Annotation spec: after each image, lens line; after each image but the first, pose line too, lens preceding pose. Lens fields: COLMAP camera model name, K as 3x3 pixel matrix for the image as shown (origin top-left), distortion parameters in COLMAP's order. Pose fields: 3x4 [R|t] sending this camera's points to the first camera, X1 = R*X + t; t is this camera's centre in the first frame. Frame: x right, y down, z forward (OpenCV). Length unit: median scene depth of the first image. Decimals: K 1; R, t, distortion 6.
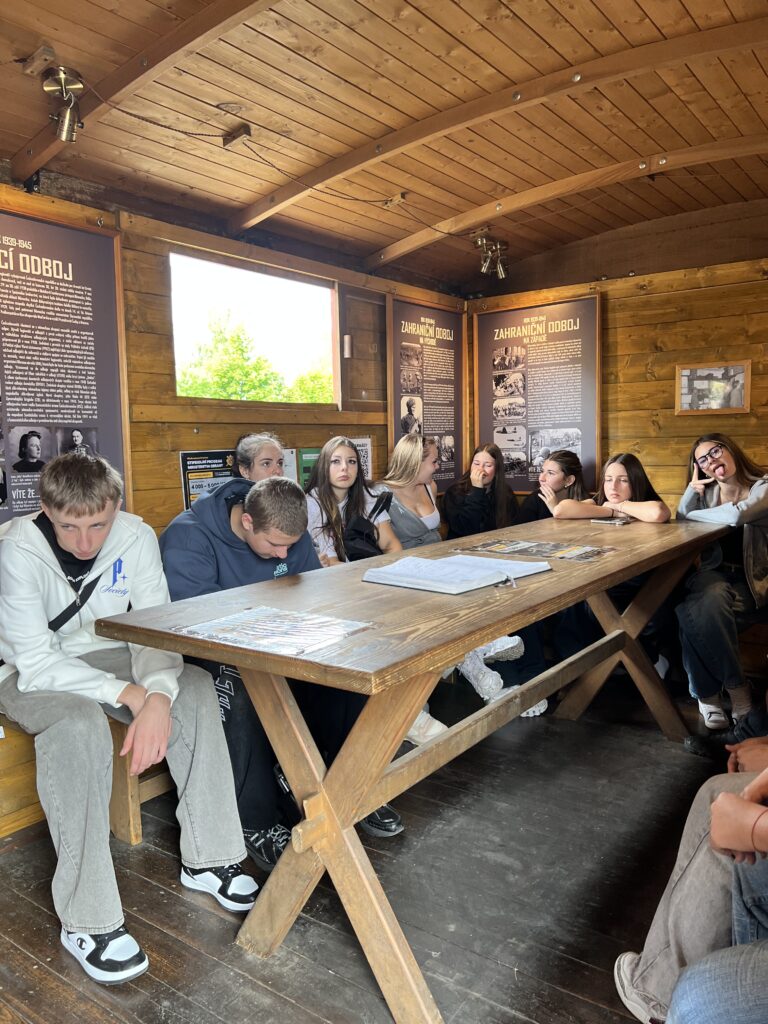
lens RADIAL K [[784.9, 0, 380.1], [0, 784.9, 514.4], [0, 0, 1]] dist [0.036251, -0.043354]
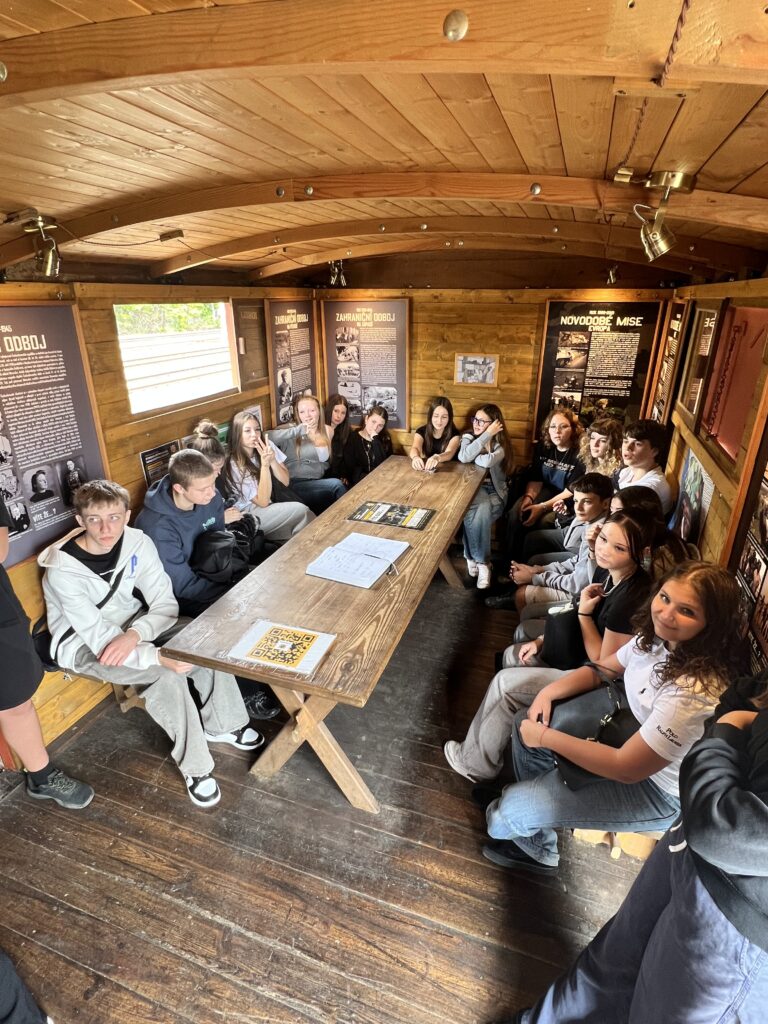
lens RADIAL K [[538.0, 0, 390.4], [0, 538.0, 511.9], [0, 0, 1]] dist [-0.006134, -0.000613]
pose [[0.952568, -0.093521, 0.289598, -0.095193], [0.006216, 0.957391, 0.288727, -0.206619], [-0.304261, -0.273232, 0.912562, -0.030772]]
